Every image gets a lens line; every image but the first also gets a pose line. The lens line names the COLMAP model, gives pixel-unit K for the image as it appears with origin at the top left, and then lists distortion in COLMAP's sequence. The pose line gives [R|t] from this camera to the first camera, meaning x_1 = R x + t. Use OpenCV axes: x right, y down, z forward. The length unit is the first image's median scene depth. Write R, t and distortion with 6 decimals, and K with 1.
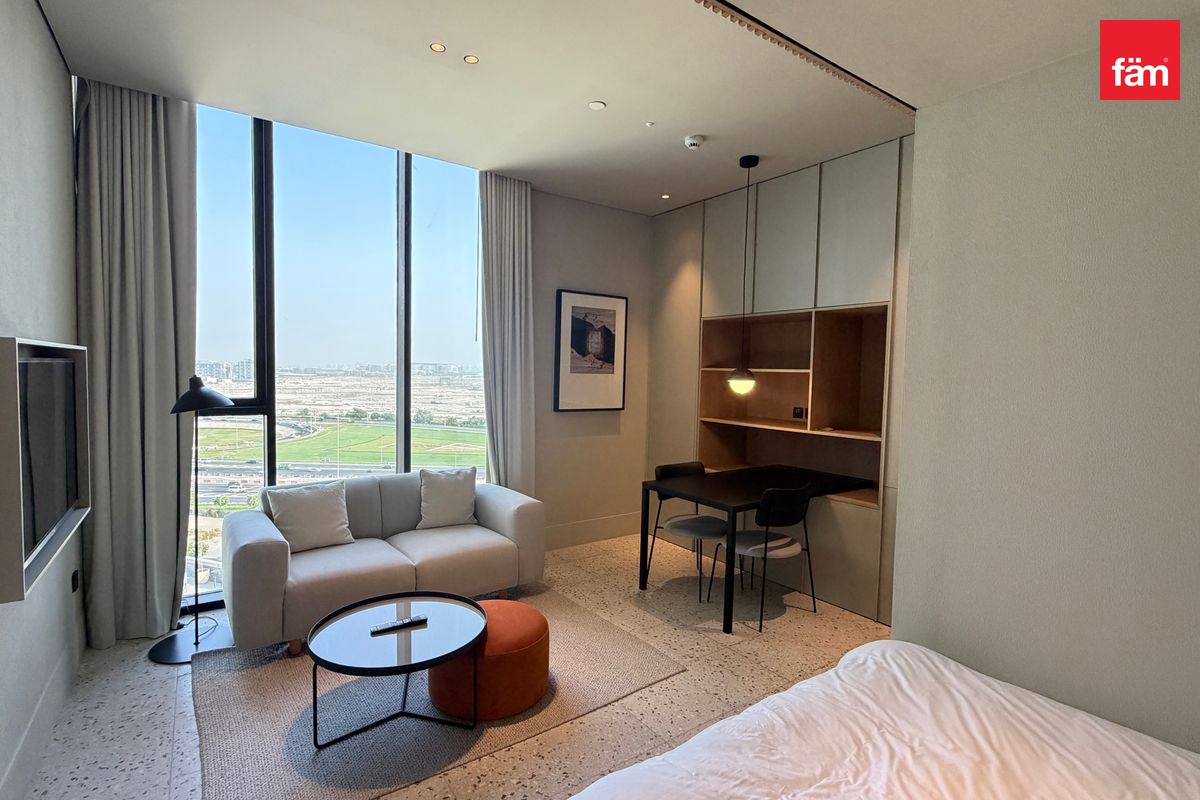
lens RADIAL K [[565.6, 0, 597.5], [0, 565.6, 399.4], [0, 0, 1]] dist [-0.001154, -0.000584]
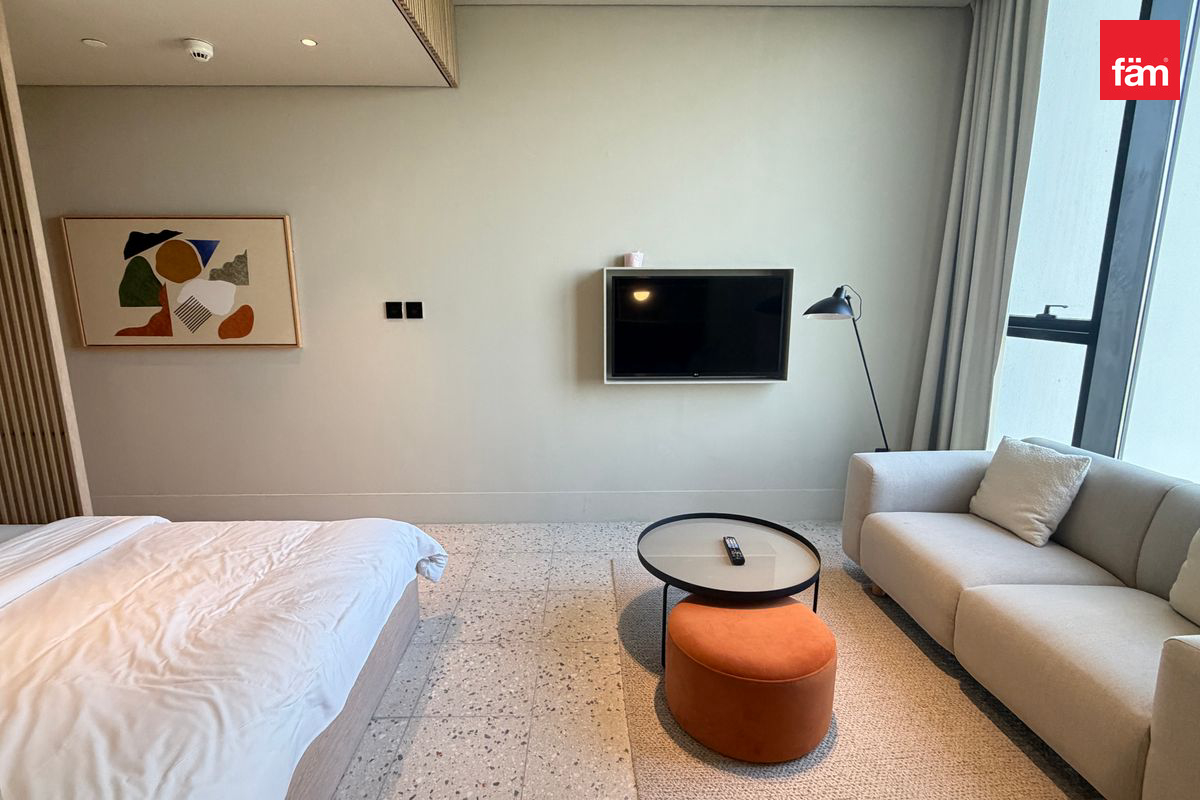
lens RADIAL K [[565.6, 0, 591.4], [0, 565.6, 403.4], [0, 0, 1]] dist [-0.001154, -0.000584]
pose [[-0.565131, 0.140847, -0.812889, 0.337820], [-0.051137, 0.977444, 0.204910, -0.012539], [0.823415, 0.157370, -0.545182, 0.845794]]
